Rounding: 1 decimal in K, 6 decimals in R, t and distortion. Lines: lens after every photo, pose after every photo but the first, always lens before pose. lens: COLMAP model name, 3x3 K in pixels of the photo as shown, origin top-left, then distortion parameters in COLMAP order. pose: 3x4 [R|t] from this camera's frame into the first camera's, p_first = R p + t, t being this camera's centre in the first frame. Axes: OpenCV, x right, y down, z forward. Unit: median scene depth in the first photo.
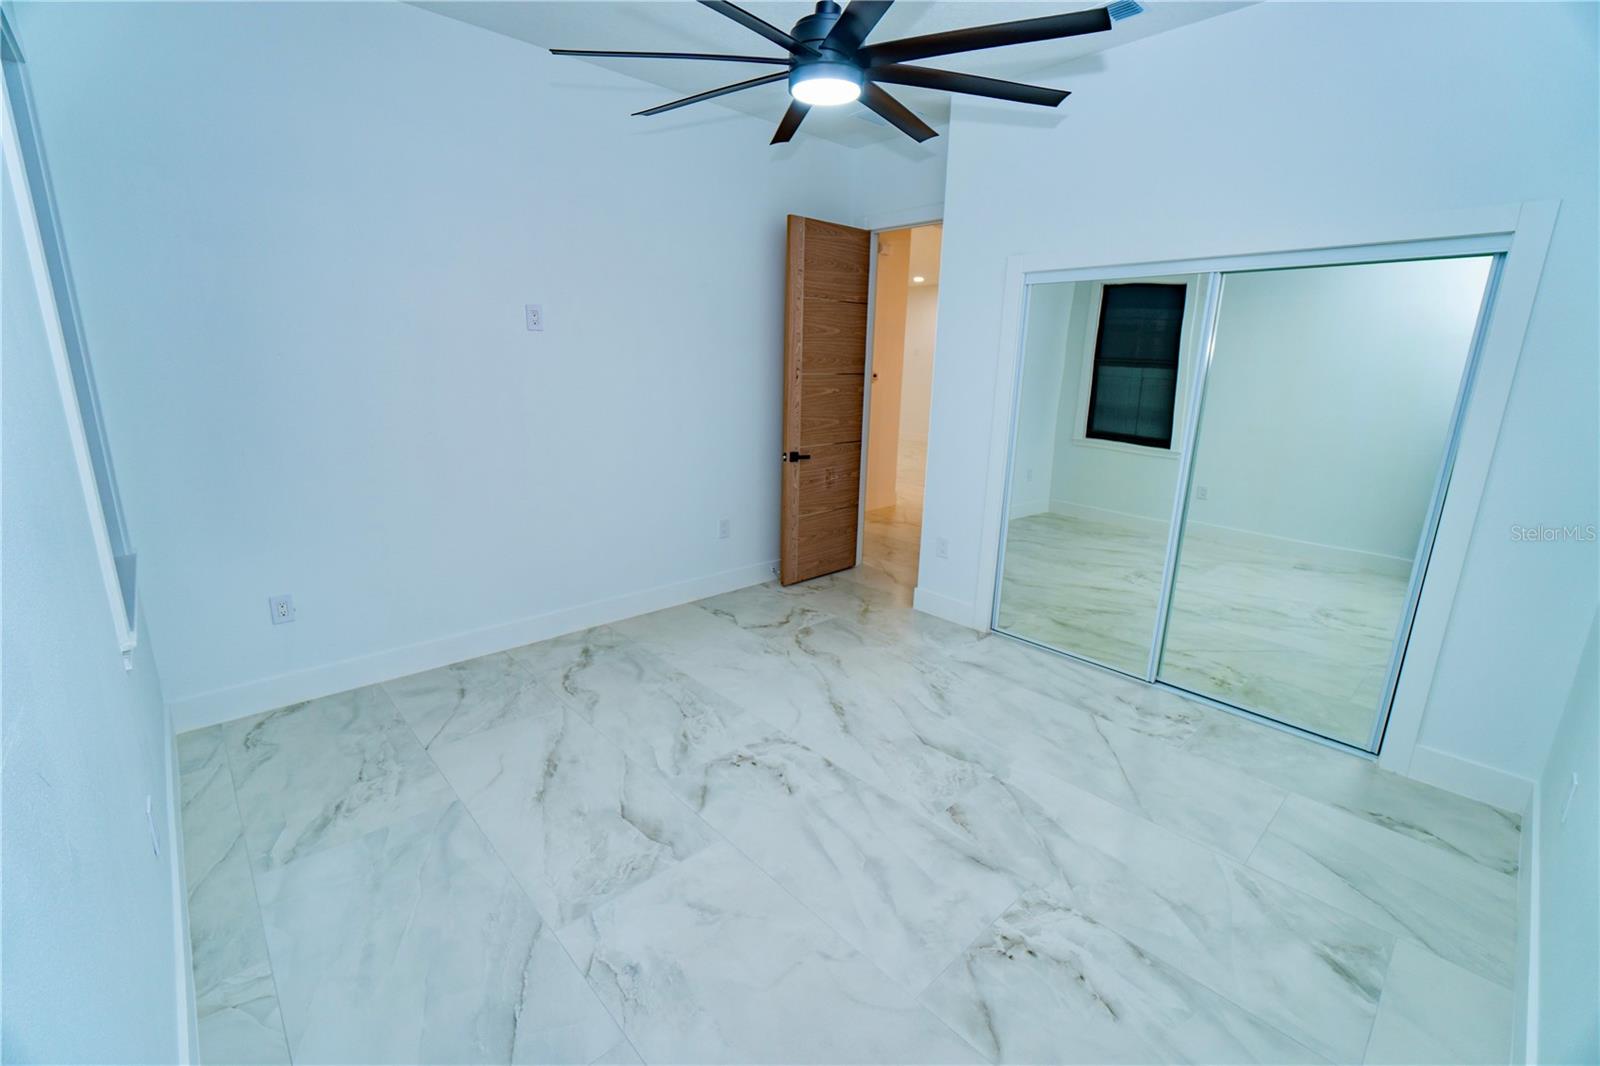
lens RADIAL K [[685.0, 0, 806.5], [0, 685.0, 531.2], [0, 0, 1]] dist [-0.005095, 0.000108]
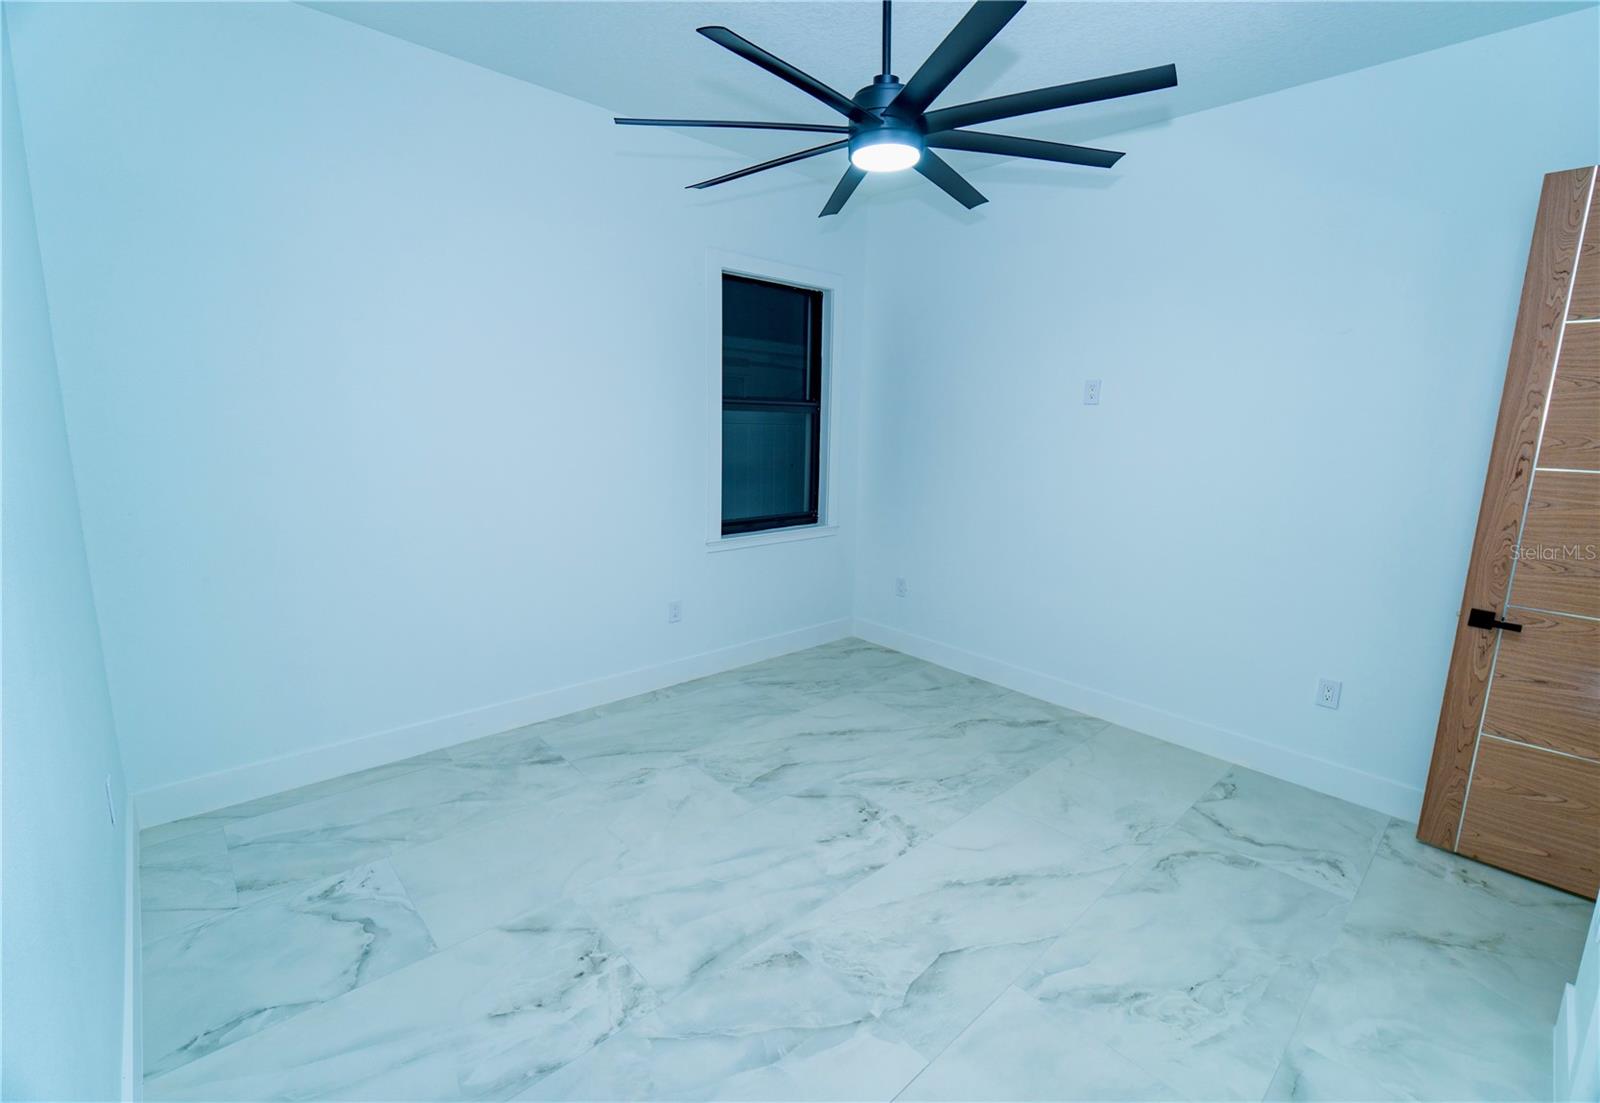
lens RADIAL K [[722.4, 0, 795.5], [0, 722.4, 547.3], [0, 0, 1]] dist [-0.004929, 0.000567]
pose [[-0.020260, 0.155337, -0.987654, 0.895320], [-0.272535, 0.949588, 0.154941, -0.169229], [0.961933, 0.272309, 0.023096, 0.772634]]
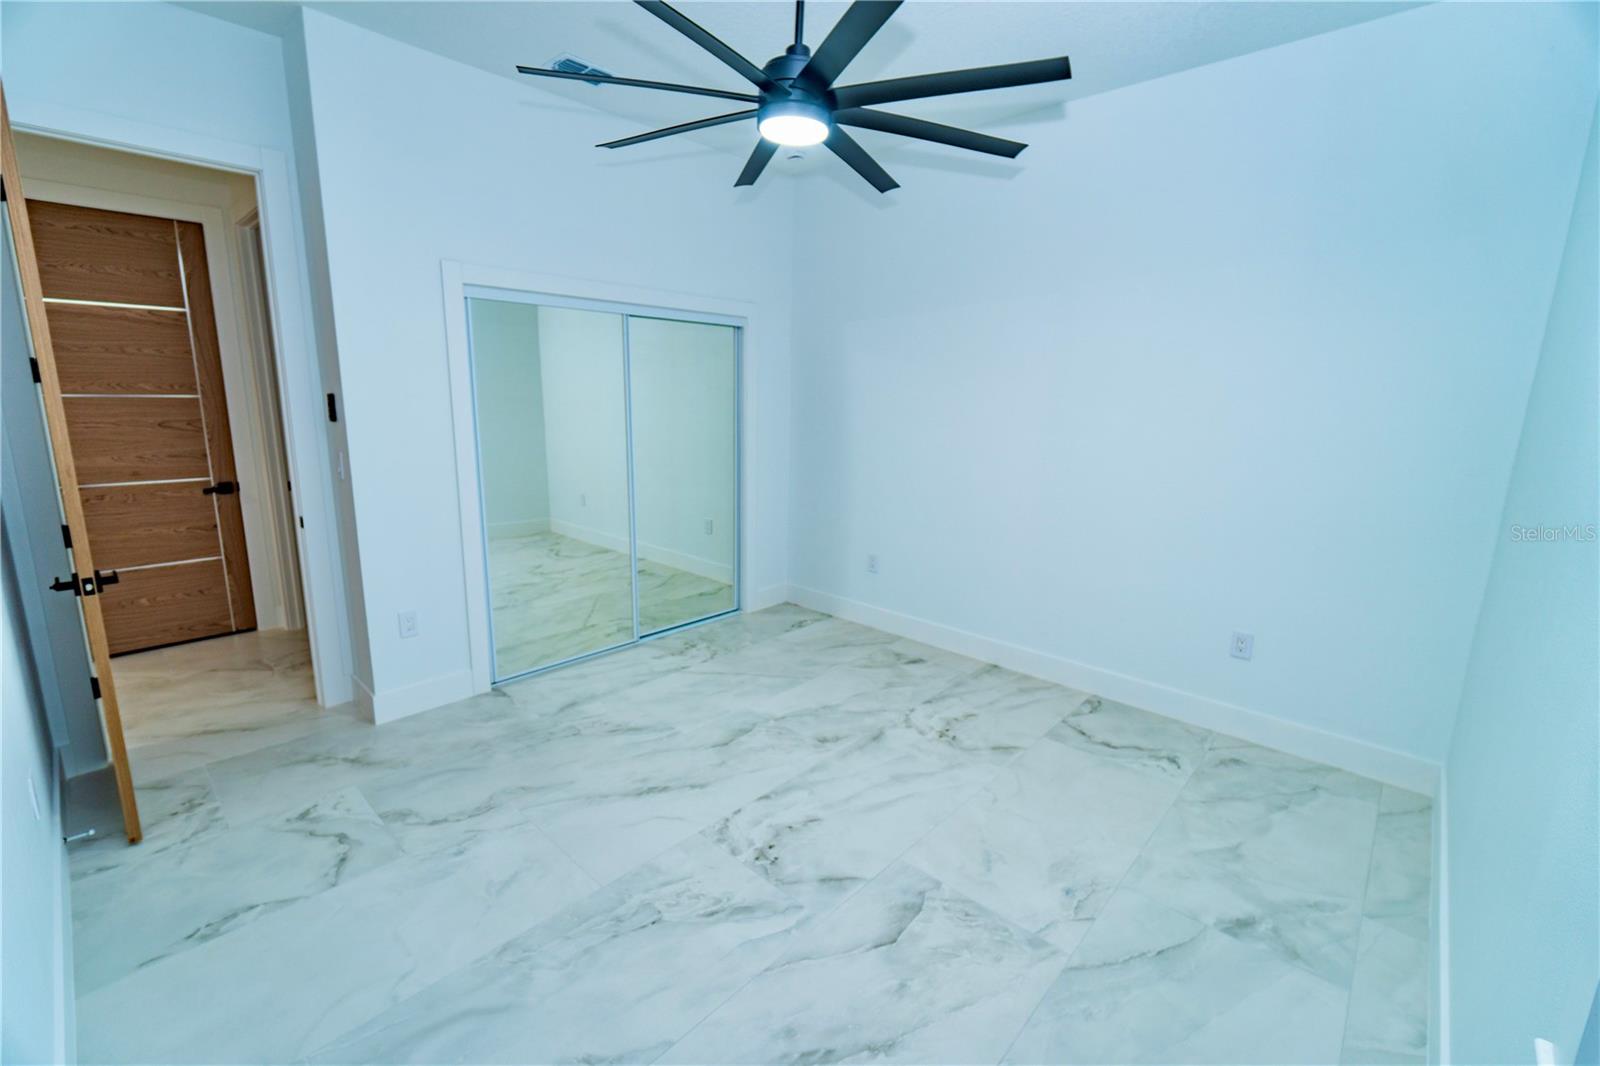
lens RADIAL K [[685.0, 0, 794.2], [0, 685.0, 538.5], [0, 0, 1]] dist [-0.005095, 0.000108]
pose [[-0.068950, -0.233747, 0.969850, -0.830839], [0.221331, 0.944352, 0.243337, -0.235042], [-0.972758, 0.231436, -0.013377, 0.893798]]
